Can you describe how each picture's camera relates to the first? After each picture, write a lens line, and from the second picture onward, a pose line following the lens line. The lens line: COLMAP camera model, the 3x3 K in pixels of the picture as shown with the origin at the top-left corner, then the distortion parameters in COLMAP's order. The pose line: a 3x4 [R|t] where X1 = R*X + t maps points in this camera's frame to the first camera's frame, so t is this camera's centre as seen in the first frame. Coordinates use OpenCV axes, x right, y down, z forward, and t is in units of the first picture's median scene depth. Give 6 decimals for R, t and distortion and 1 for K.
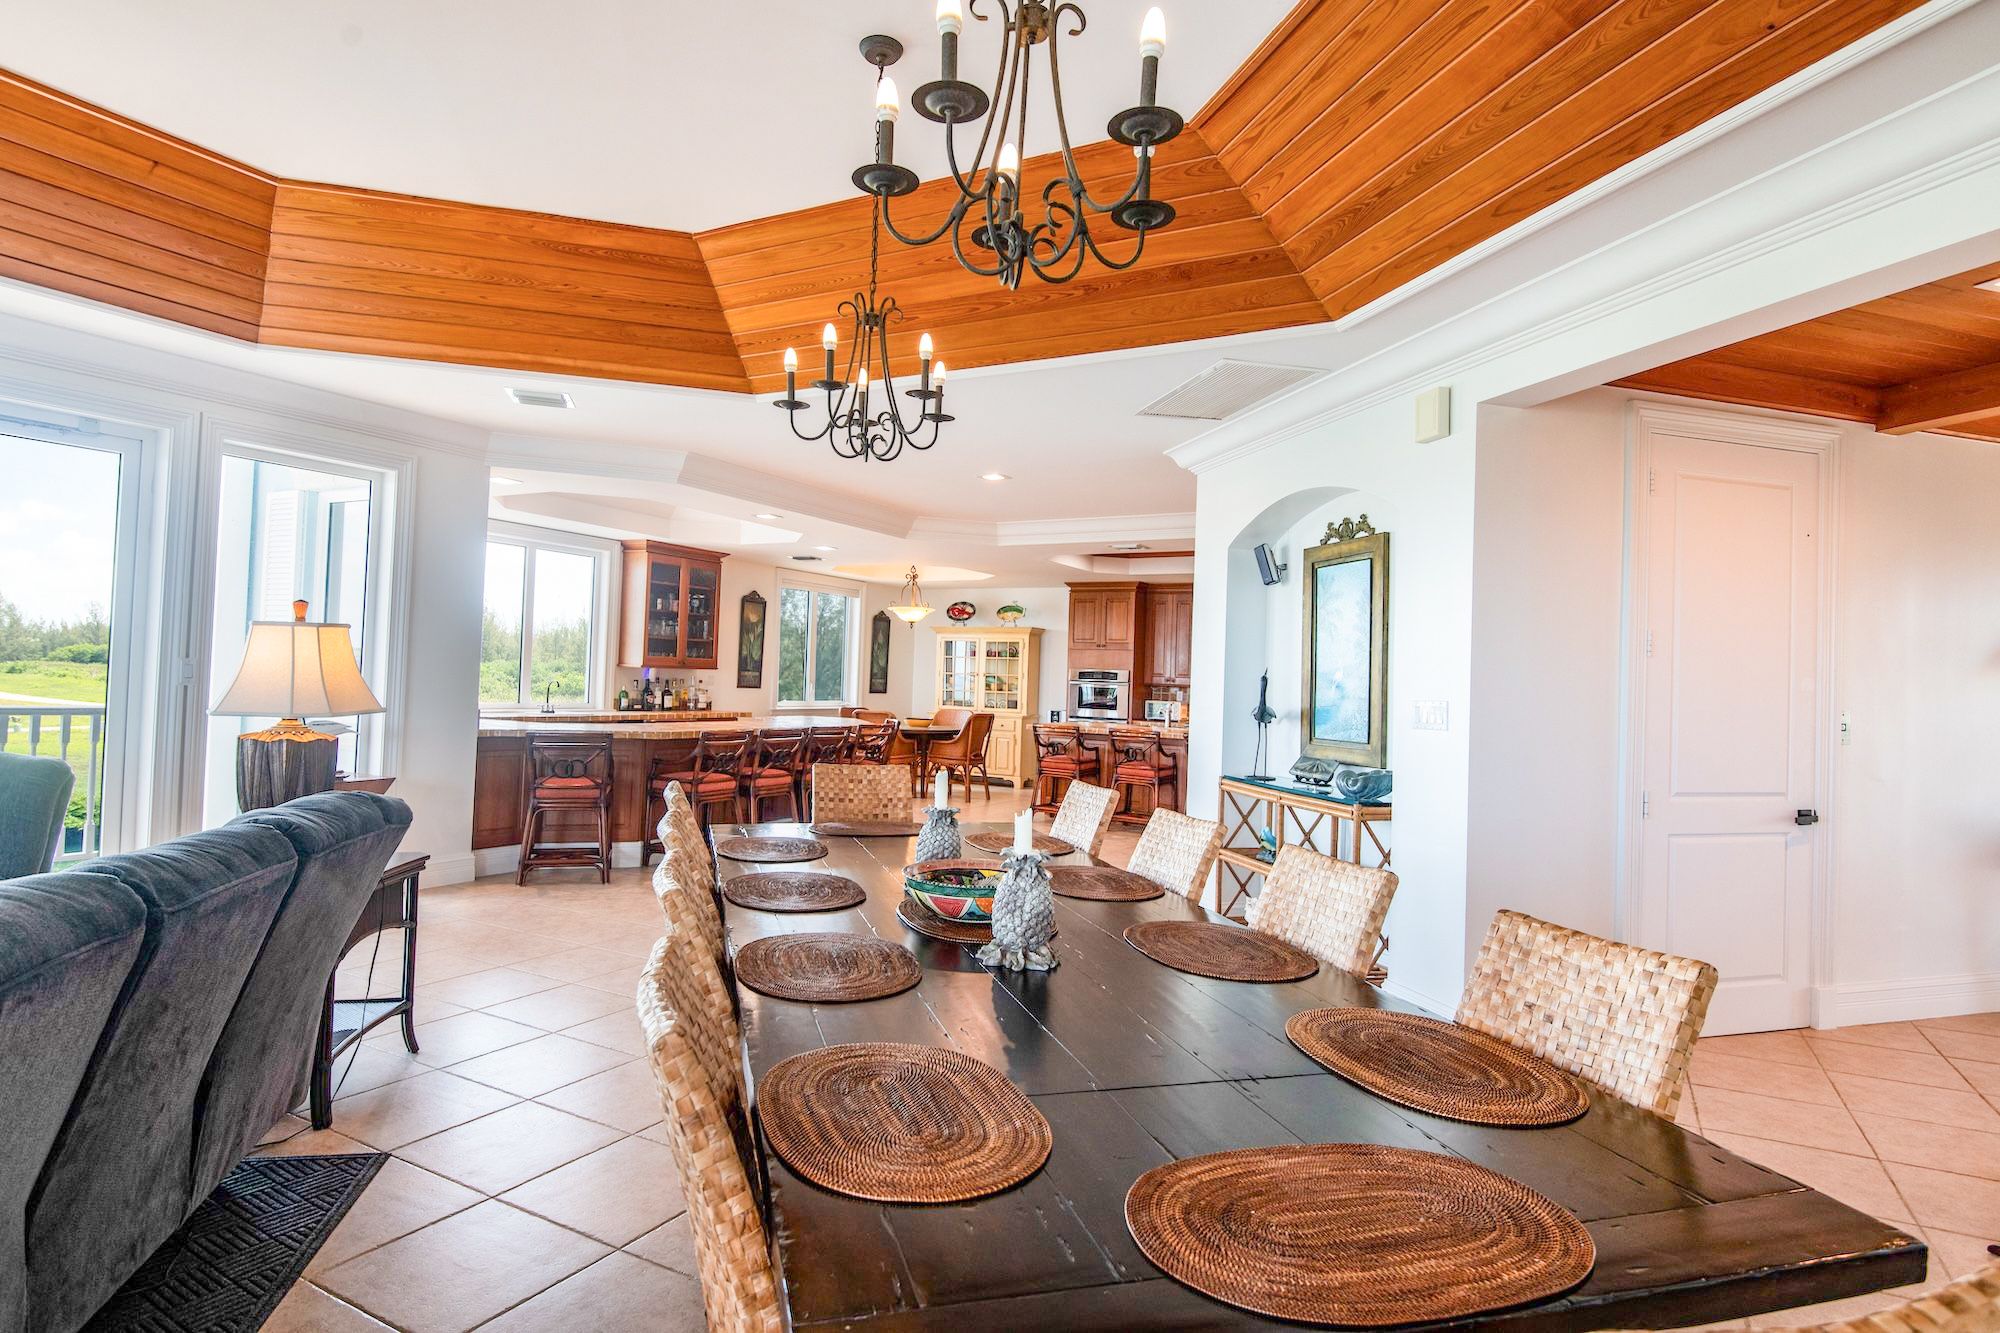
lens RADIAL K [[1085.4, 0, 996.4], [0, 1085.4, 635.4], [0, 0, 1]] dist [0.027943, -0.000027]
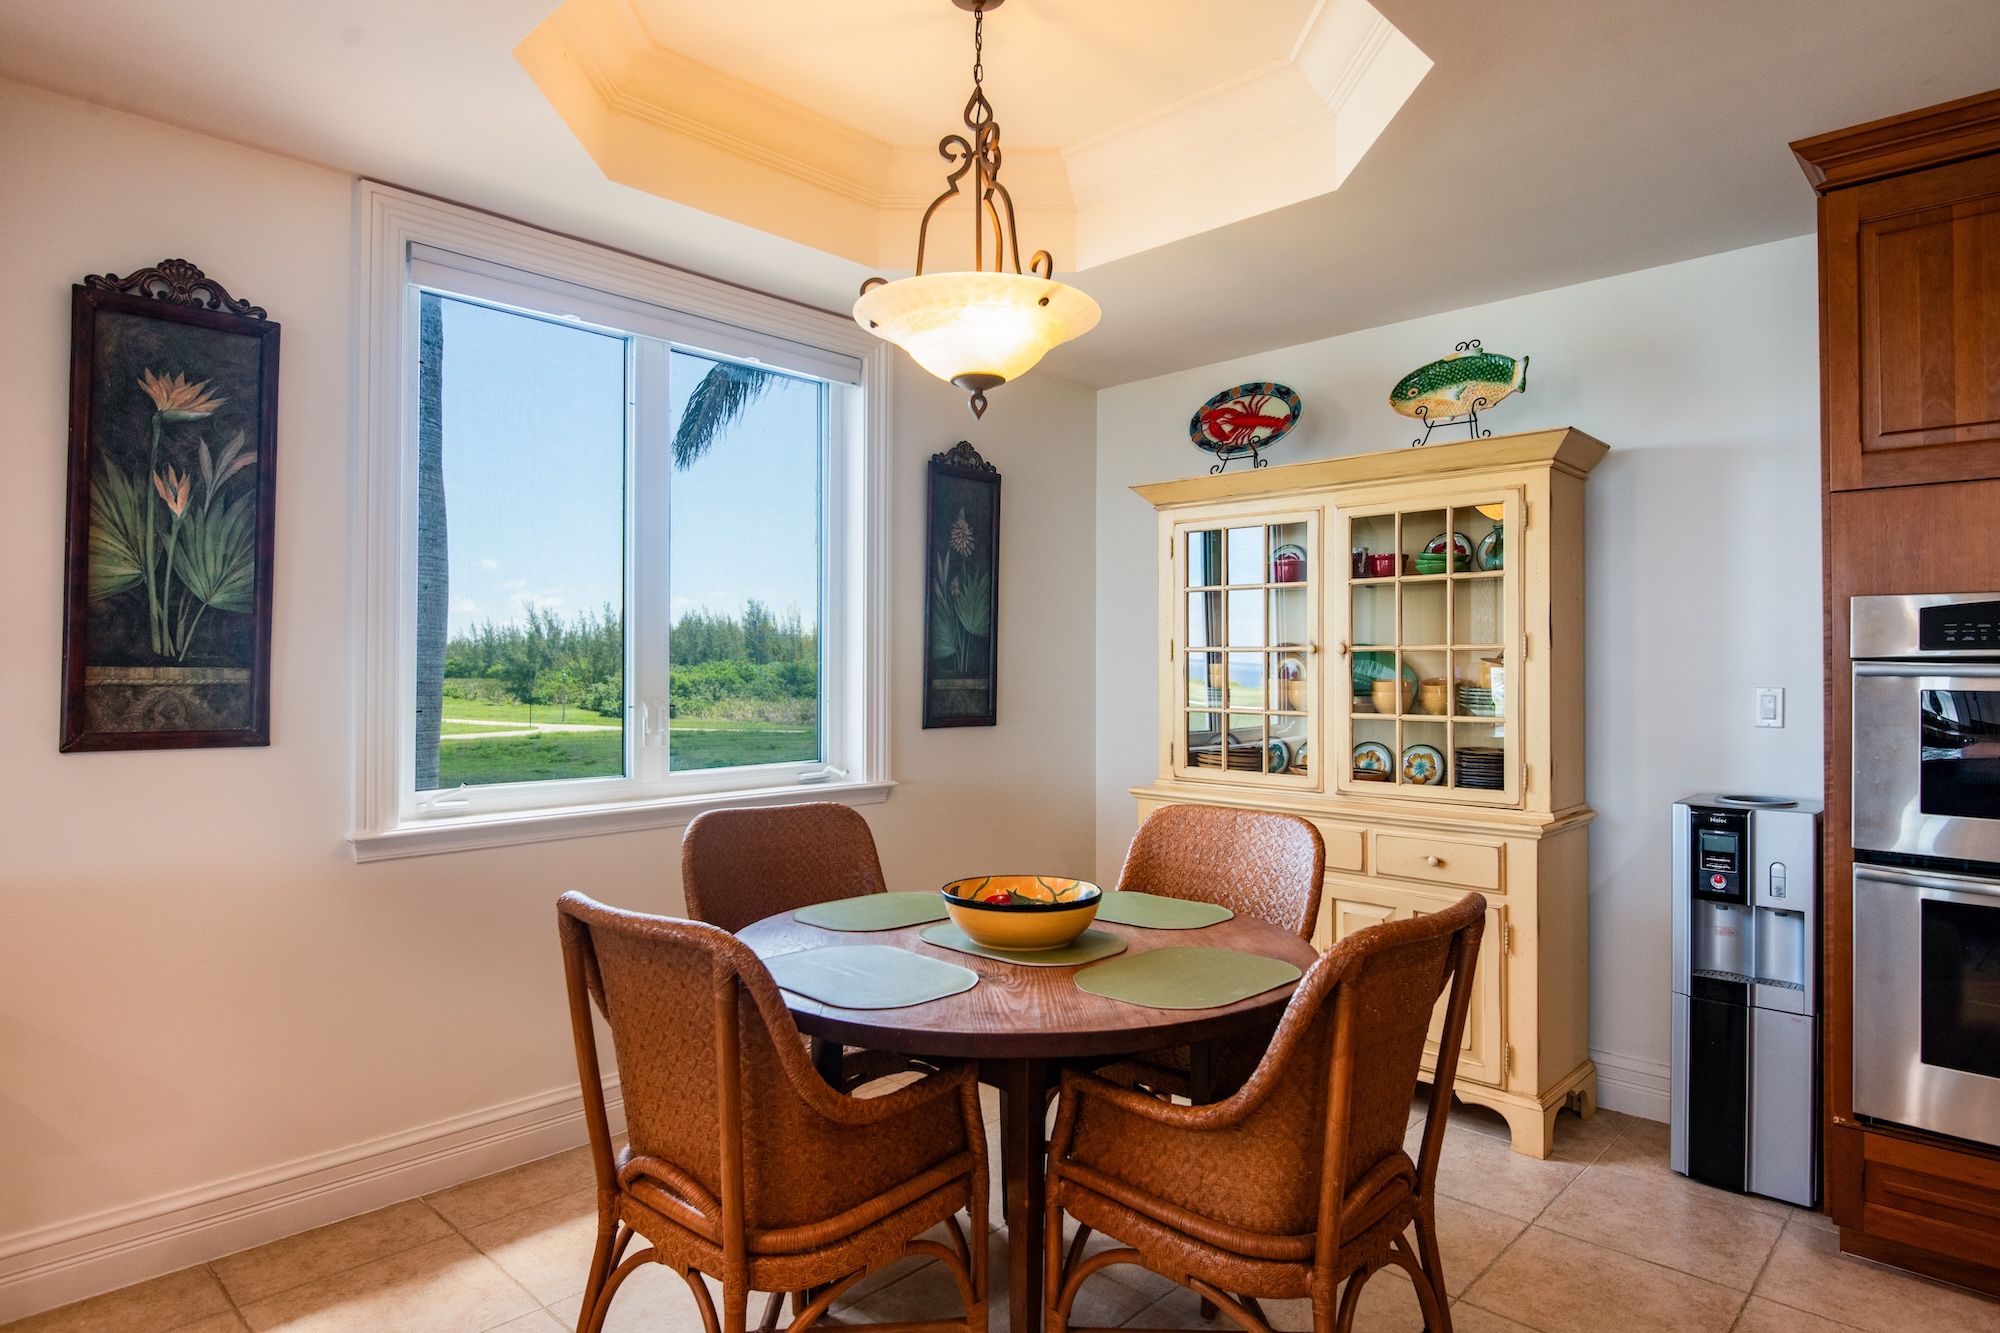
lens RADIAL K [[1118.1, 0, 962.7], [0, 1118.1, 679.5], [0, 0, 1]] dist [-0.001160, -0.001322]
pose [[0.959685, -0.029198, -0.279559, -0.028046], [0.042620, 0.998206, 0.042053, 0.033292], [0.277829, -0.052272, 0.959207, 0.838912]]
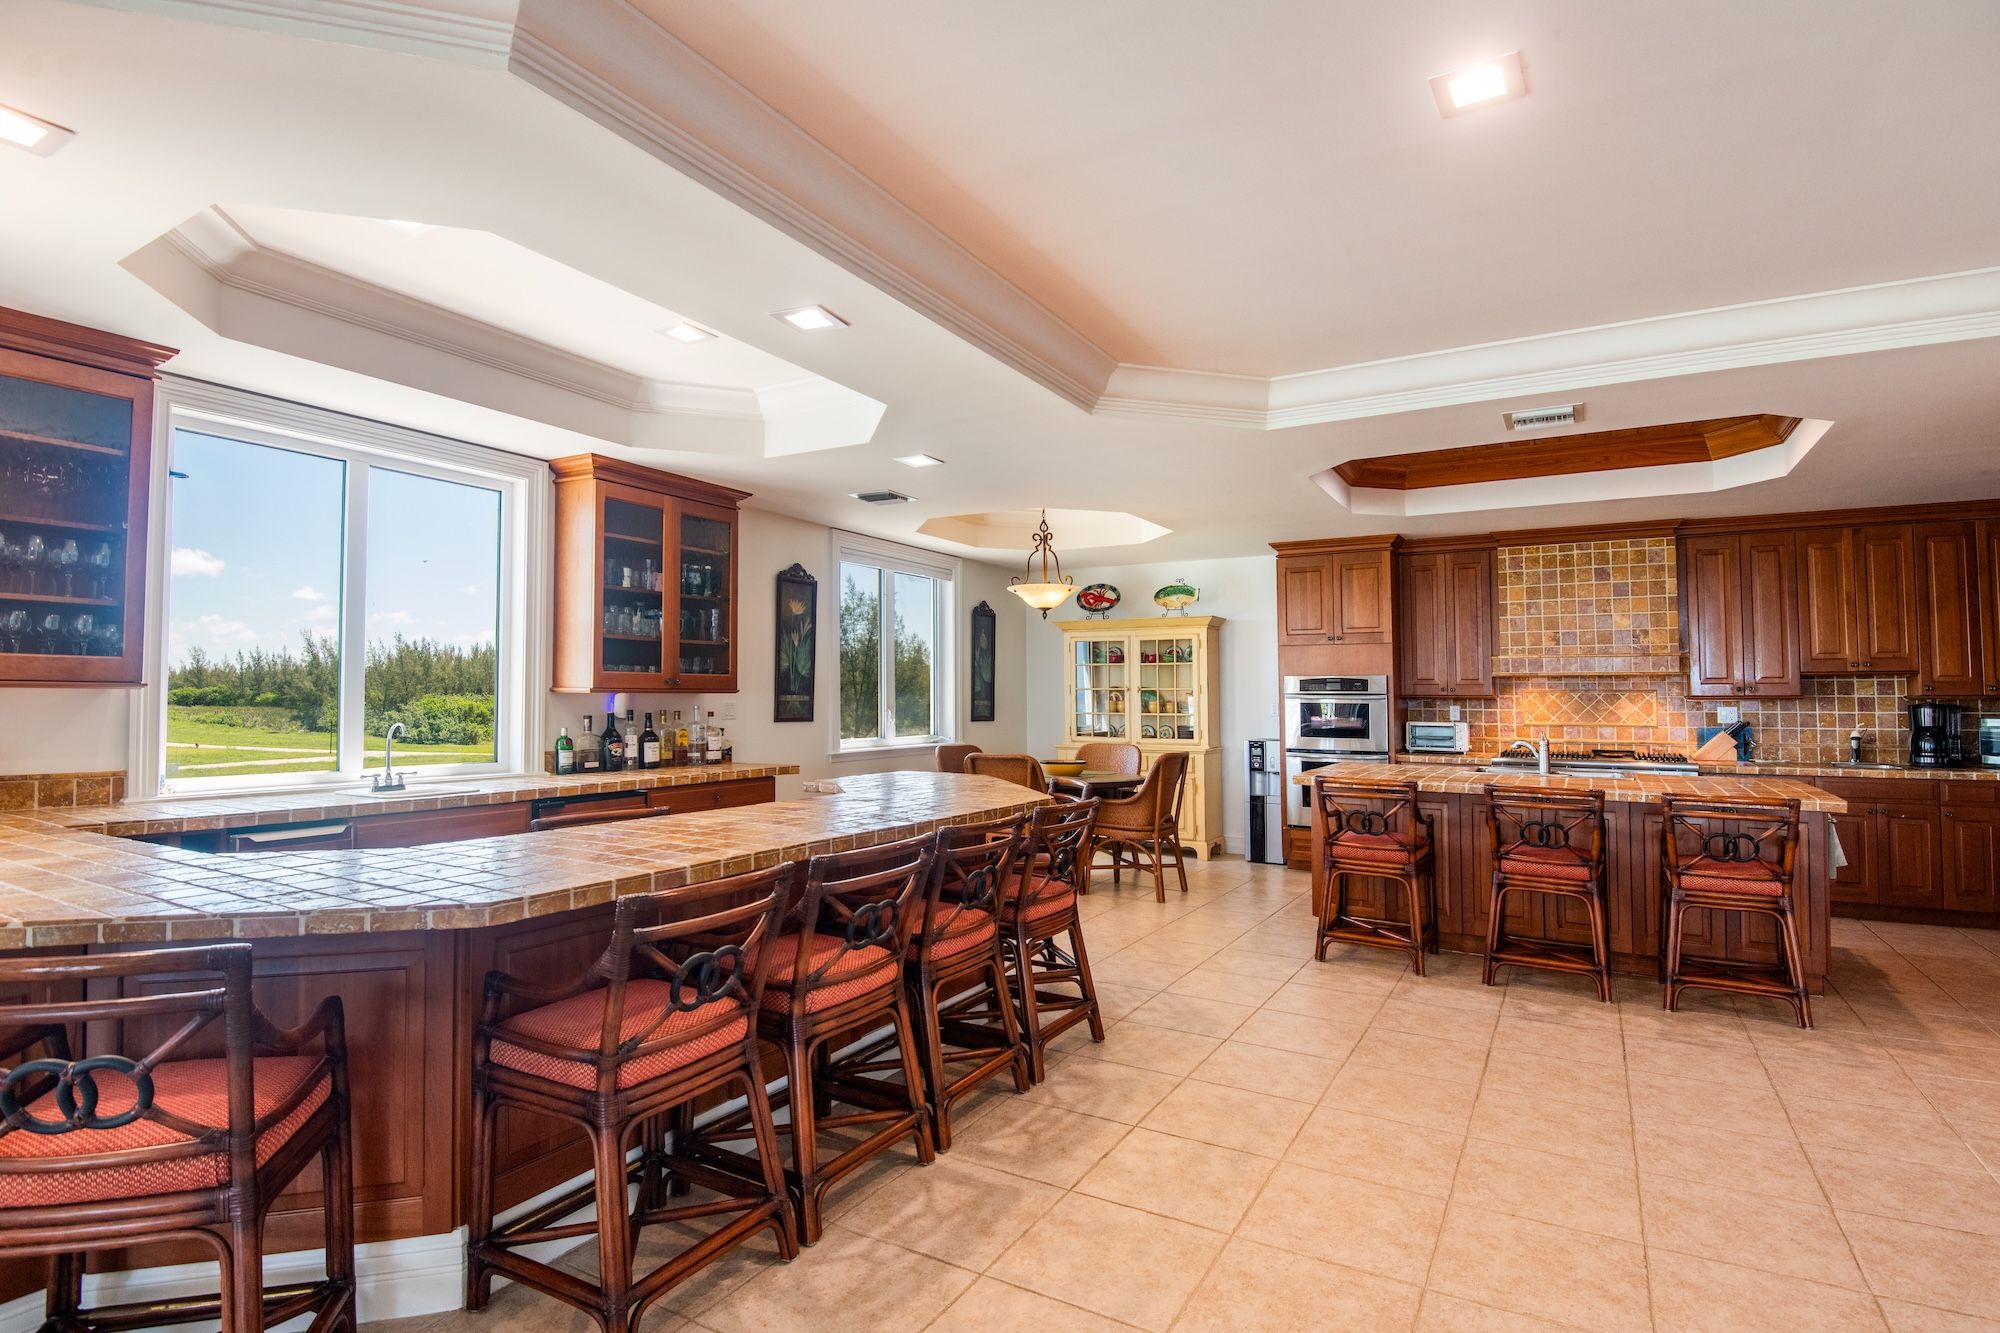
lens RADIAL K [[994.4, 0, 1000.0], [0, 994.4, 666.5], [0, 0, 1]] dist [-0.000690, -0.000090]
pose [[0.999126, -0.031527, -0.027429, -0.093236], [0.031832, 0.999435, 0.010749, 0.014716], [0.027075, -0.011612, 0.999566, 0.434802]]
